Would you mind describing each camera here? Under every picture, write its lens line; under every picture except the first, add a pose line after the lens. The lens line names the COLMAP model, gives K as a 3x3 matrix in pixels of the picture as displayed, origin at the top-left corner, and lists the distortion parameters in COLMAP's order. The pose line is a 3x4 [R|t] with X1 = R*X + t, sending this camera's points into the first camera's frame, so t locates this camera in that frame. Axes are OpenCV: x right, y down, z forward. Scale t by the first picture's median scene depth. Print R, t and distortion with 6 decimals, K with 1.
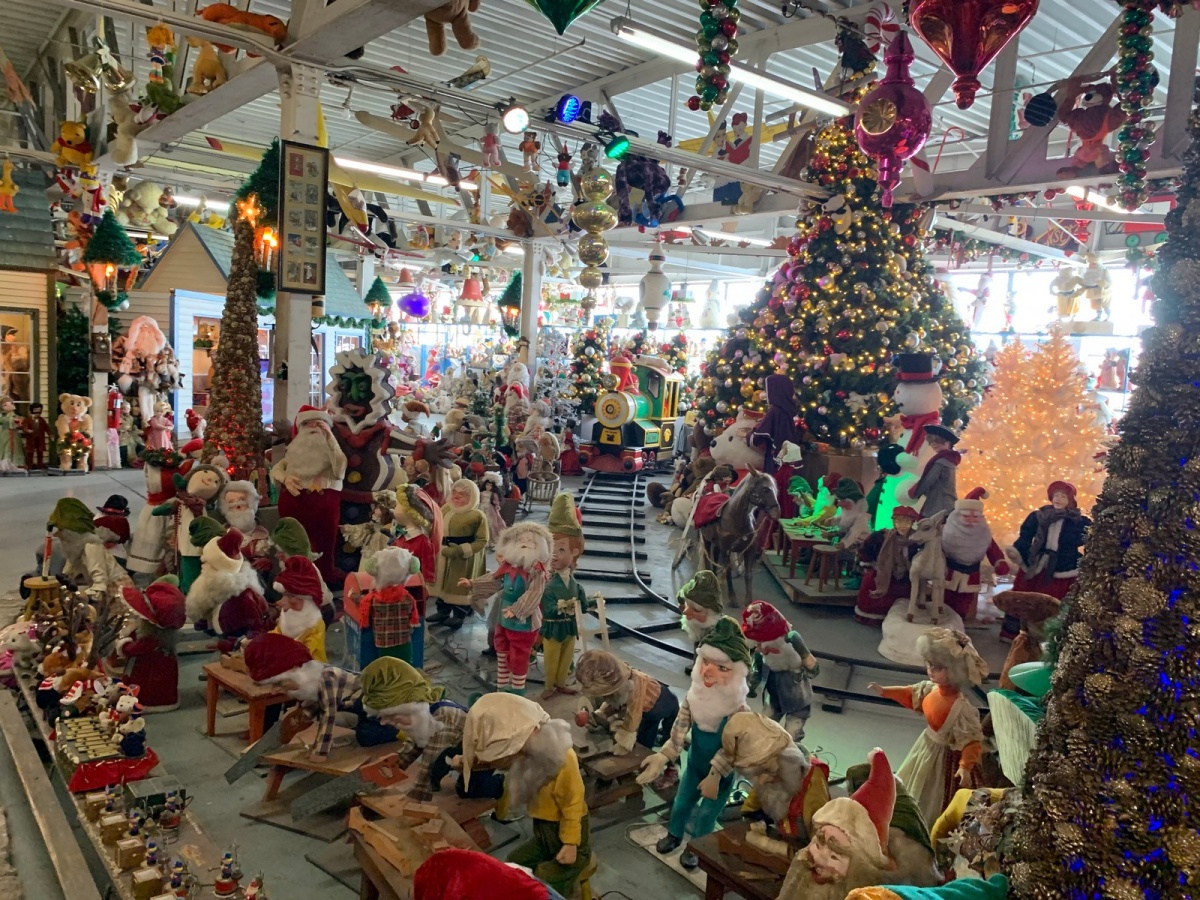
lens RADIAL K [[929.5, 0, 601.7], [0, 929.5, 450.4], [0, 0, 1]] dist [0.006839, -0.006701]
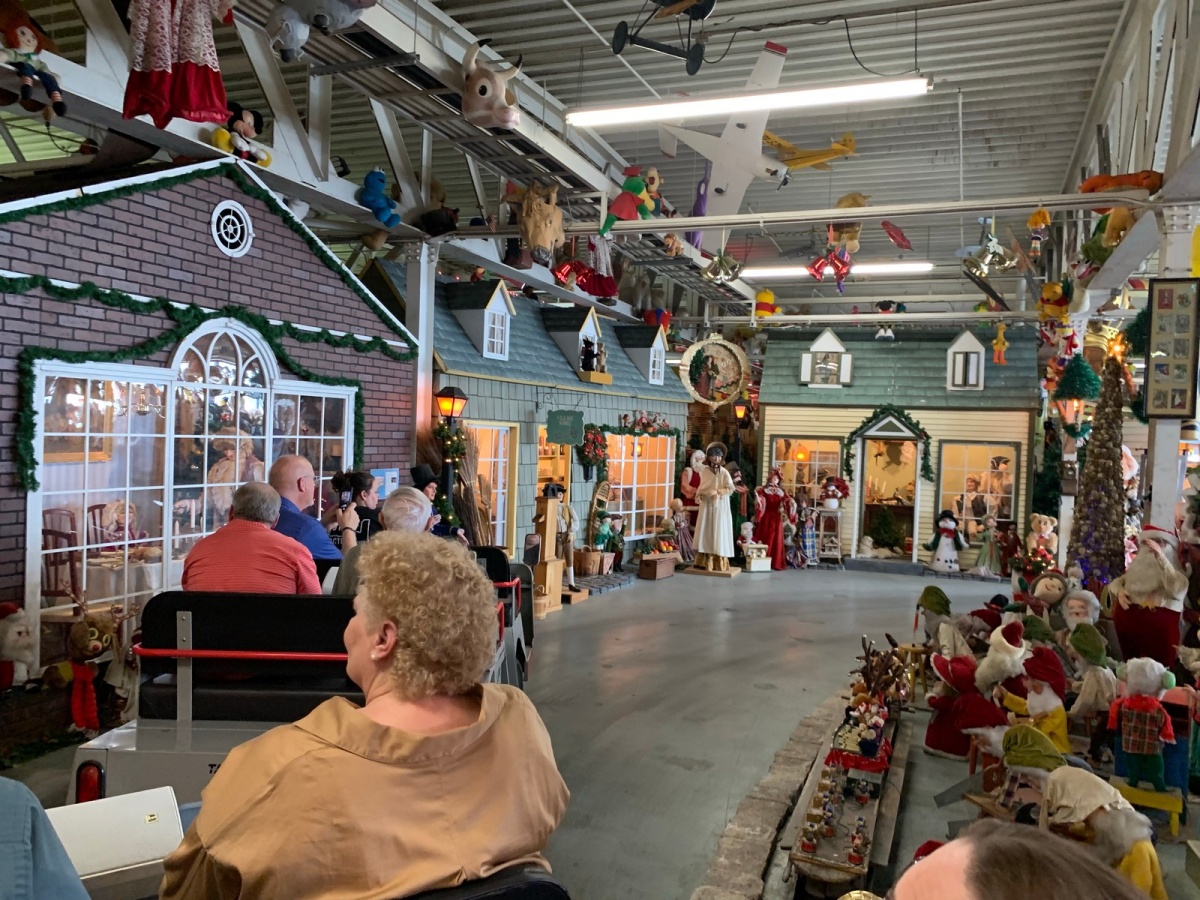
lens RADIAL K [[929.5, 0, 600.7], [0, 929.5, 452.5], [0, 0, 1]] dist [0.006839, -0.006701]
pose [[0.484440, -0.029172, -0.874338, 0.173846], [-0.089627, 0.992530, -0.082774, 0.007130], [0.870221, 0.118464, 0.478207, -0.027166]]
